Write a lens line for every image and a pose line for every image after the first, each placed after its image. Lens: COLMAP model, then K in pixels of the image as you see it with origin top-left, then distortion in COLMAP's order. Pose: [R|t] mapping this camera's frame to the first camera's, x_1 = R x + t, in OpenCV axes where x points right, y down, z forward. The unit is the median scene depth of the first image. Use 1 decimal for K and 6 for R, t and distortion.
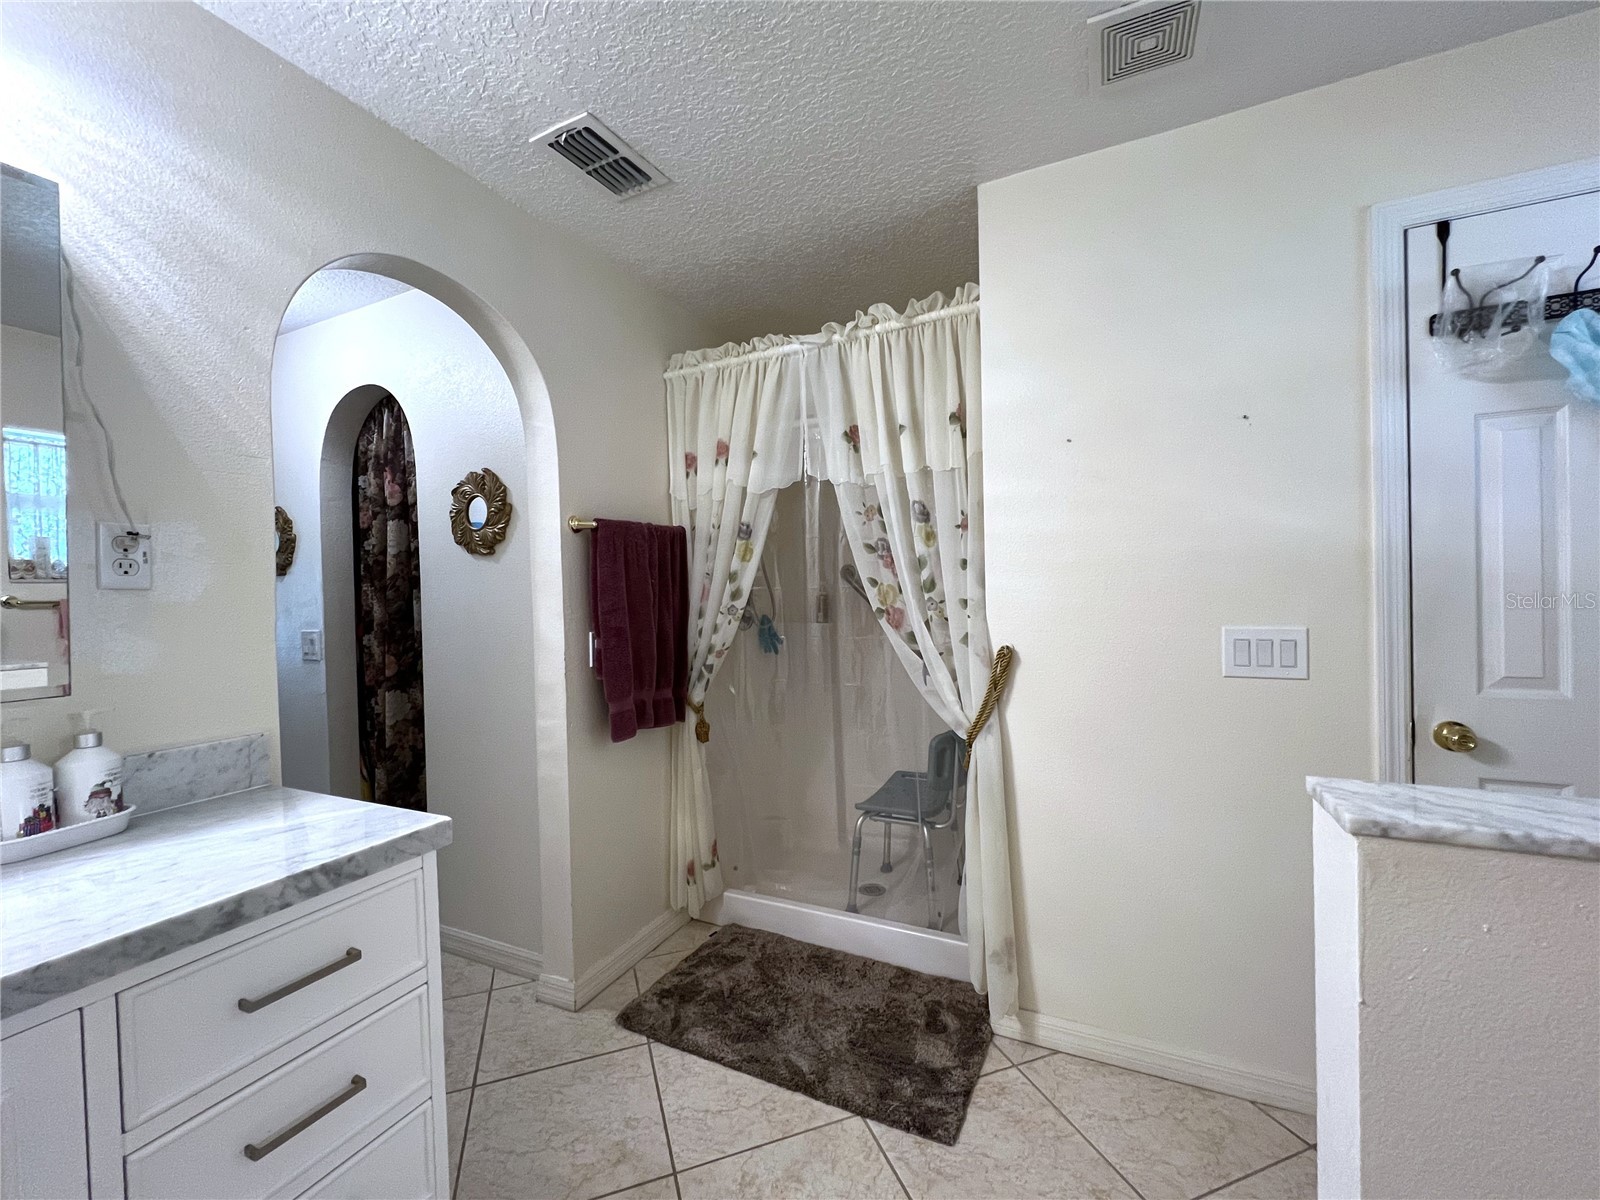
lens RADIAL K [[661.5, 0, 791.6], [0, 661.5, 592.9], [0, 0, 1]] dist [0.006771, -0.000213]
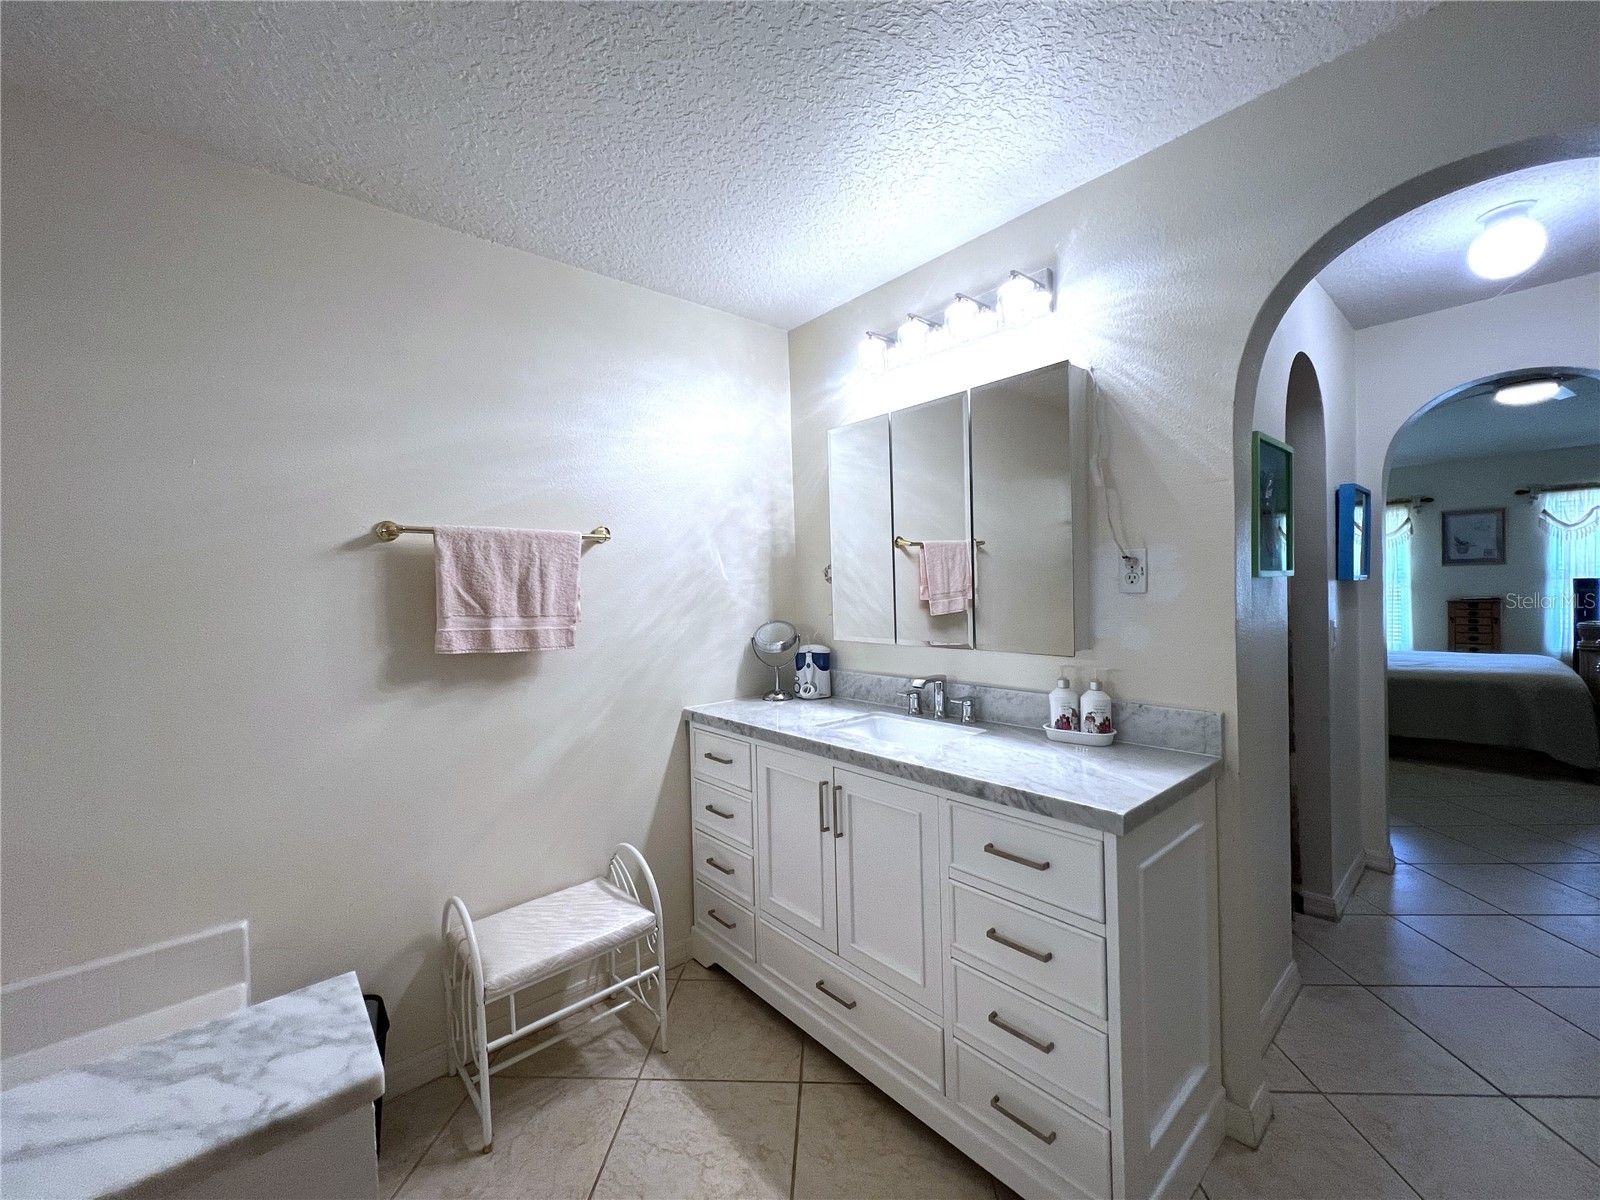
lens RADIAL K [[650.8, 0, 806.5], [0, 650.8, 596.9], [0, 0, 1]] dist [0.001246, 0.000227]
pose [[-0.380643, 0.050908, -0.923320, 0.324739], [0.034521, 0.998570, 0.040825, -0.041808], [0.924078, -0.016335, -0.381856, 0.445642]]
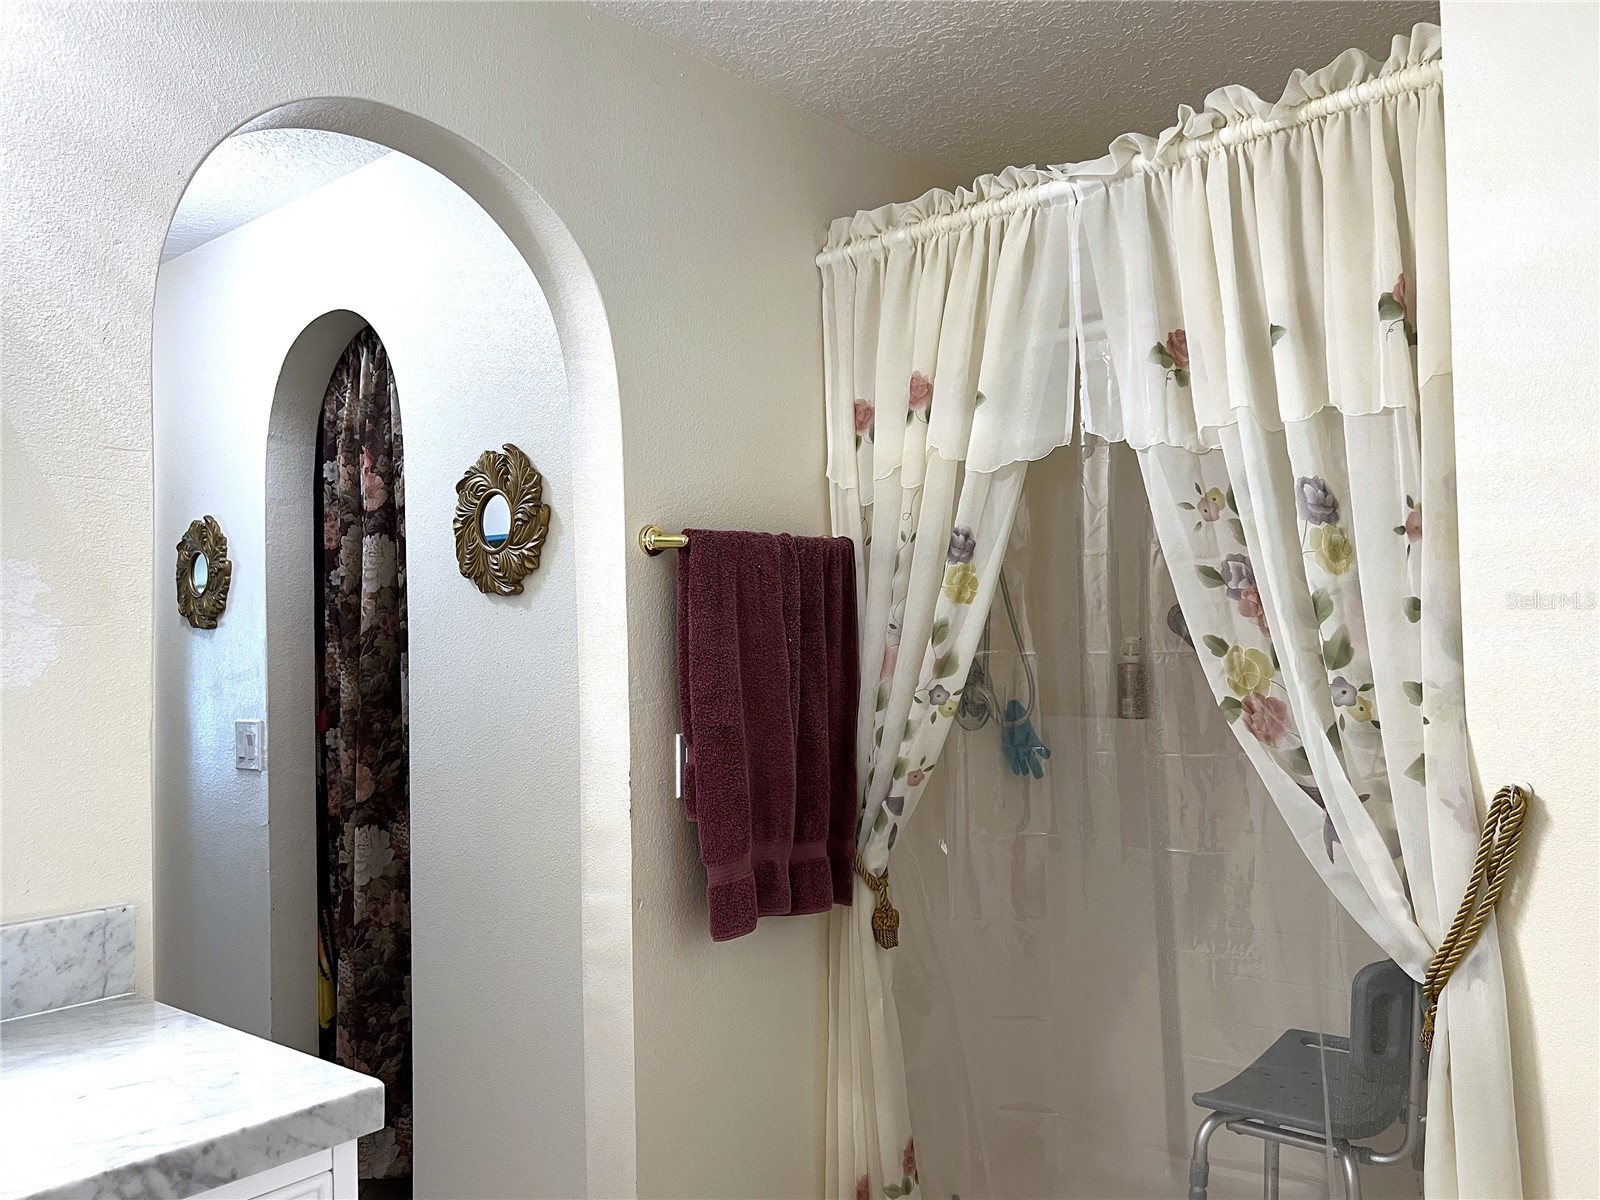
lens RADIAL K [[1234.4, 0, 800.0], [0, 1234.4, 600.0], [0, 0, 1]] dist [0.080258, -0.104492]
pose [[0.970912, -0.007550, -0.239316, 0.041583], [-0.000924, 0.999377, -0.035277, -0.015933], [0.239433, 0.034472, 0.970301, 0.020263]]
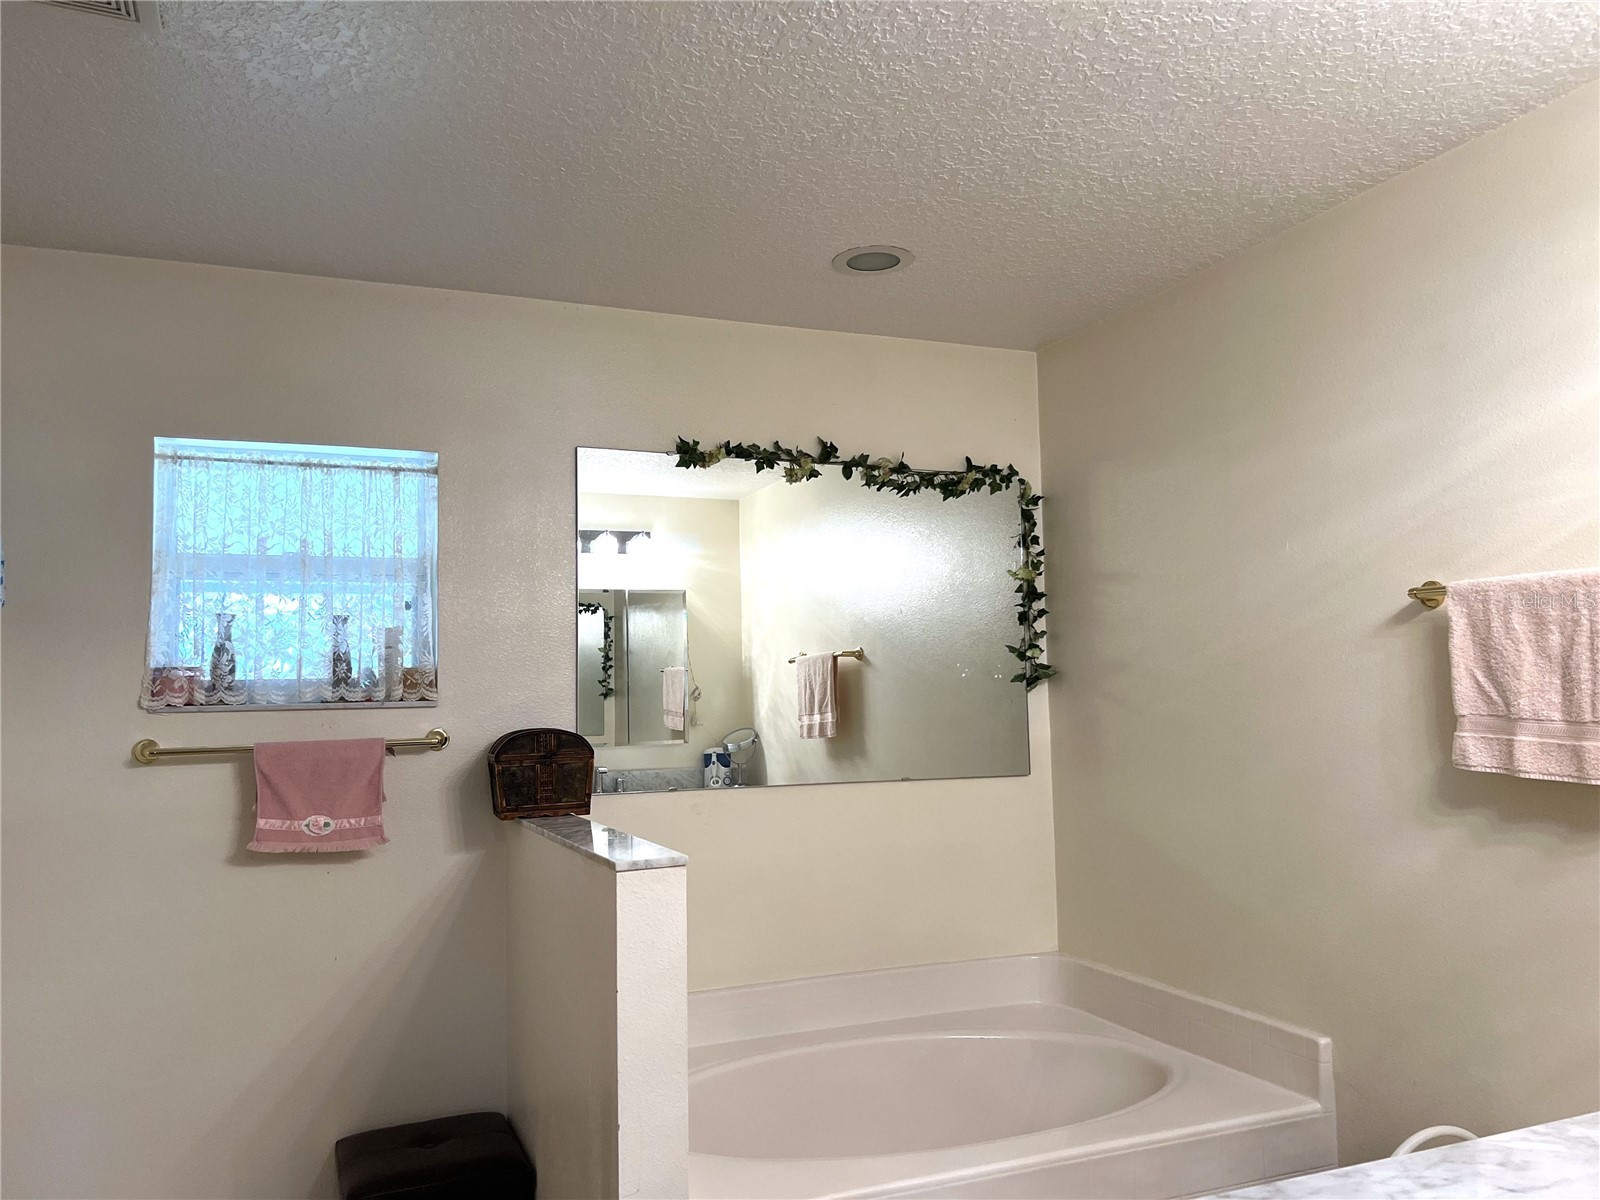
lens RADIAL K [[1234.4, 0, 800.0], [0, 1234.4, 600.0], [0, 0, 1]] dist [0.080258, -0.104492]
pose [[-0.753691, 0.096120, 0.650162, -0.488619], [0.047879, 0.994649, -0.091547, -0.027225], [-0.655482, -0.037869, -0.754260, 0.878512]]
